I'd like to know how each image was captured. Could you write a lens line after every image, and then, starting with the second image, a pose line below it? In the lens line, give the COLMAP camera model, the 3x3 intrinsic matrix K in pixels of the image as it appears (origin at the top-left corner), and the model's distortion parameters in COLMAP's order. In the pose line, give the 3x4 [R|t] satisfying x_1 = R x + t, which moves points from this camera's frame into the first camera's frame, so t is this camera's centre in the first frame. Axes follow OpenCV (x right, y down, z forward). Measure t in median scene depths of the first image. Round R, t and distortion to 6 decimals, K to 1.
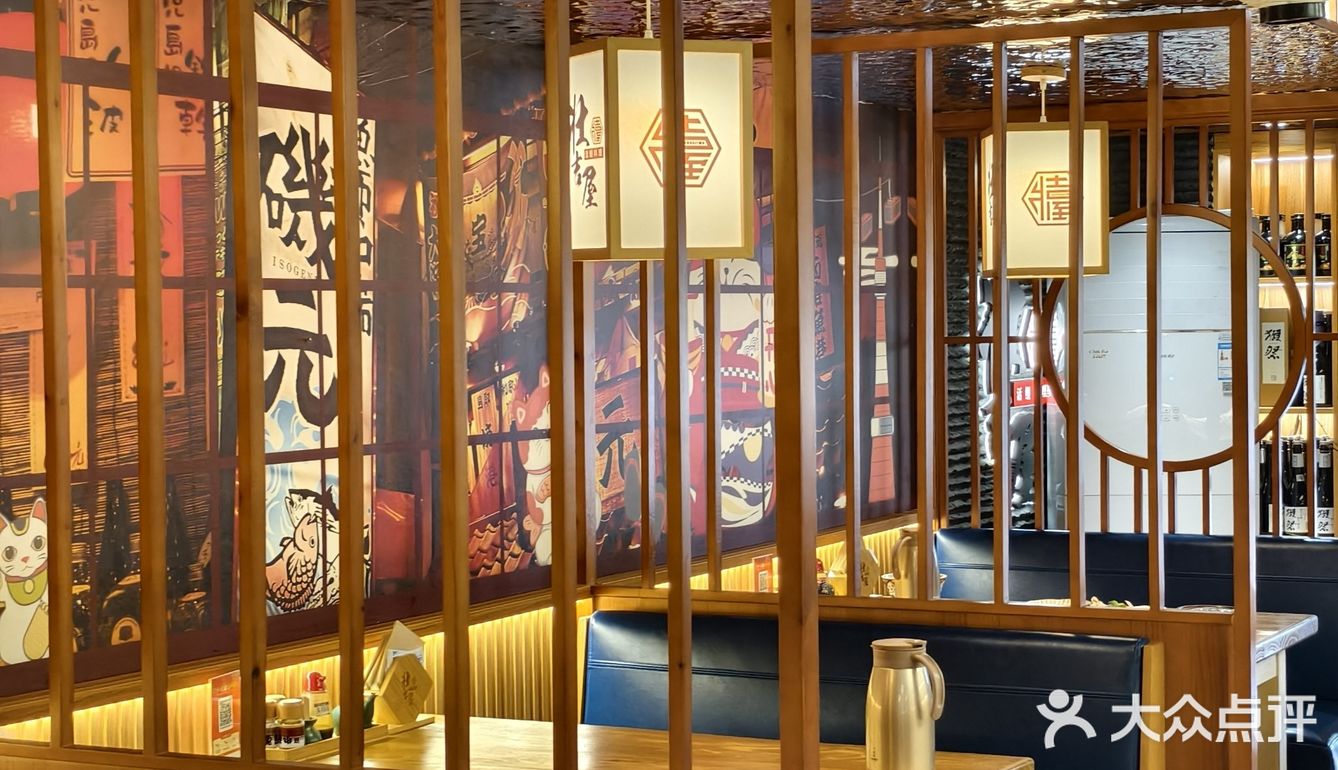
lens RADIAL K [[2400.2, 0, 669.0], [0, 2400.2, 385.0], [0, 0, 1]] dist [-0.017055, -4.412947]
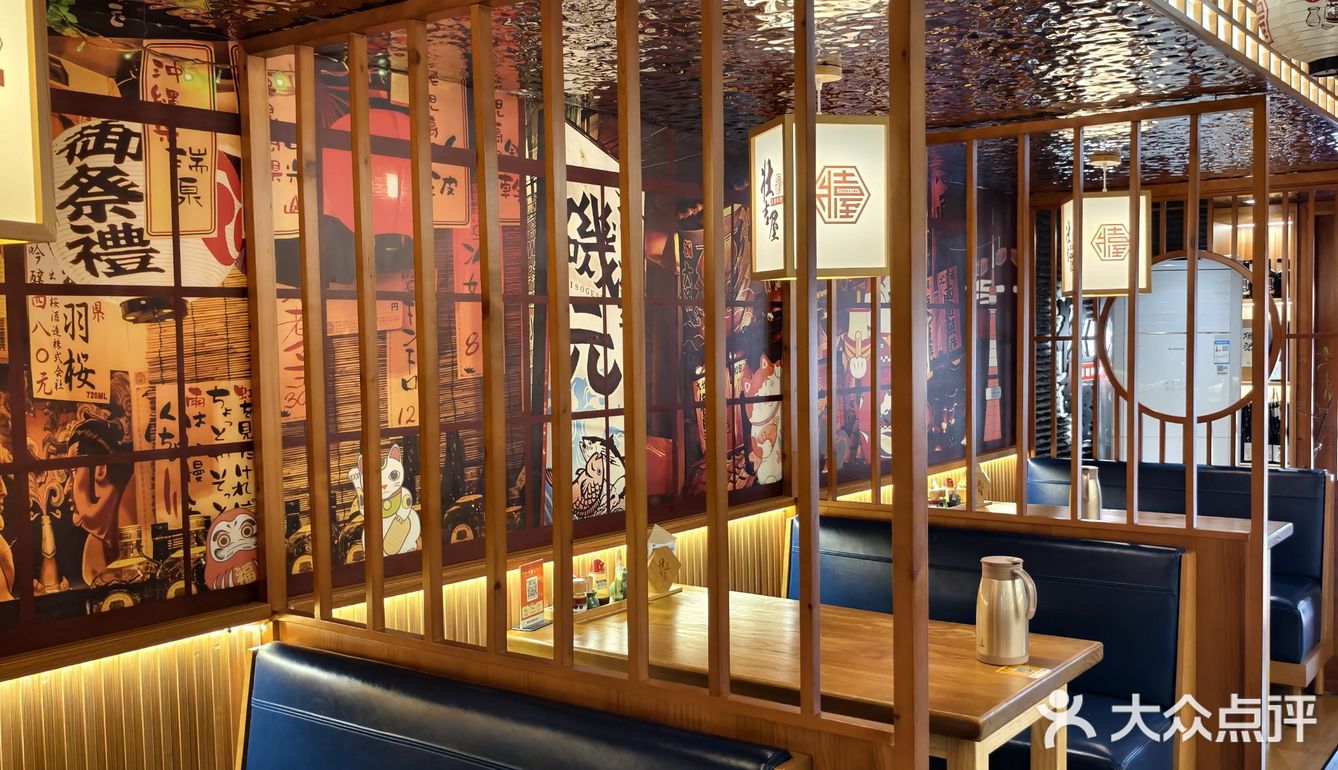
lens RADIAL K [[1105.1, 0, 667.0], [0, 1105.1, 398.7], [0, 0, 1]] dist [0.010239, -0.228912]
pose [[0.979760, 0.007448, -0.200039, 0.031838], [-0.001316, 0.999526, 0.030770, -0.001727], [0.200173, -0.029884, 0.979305, 0.324628]]
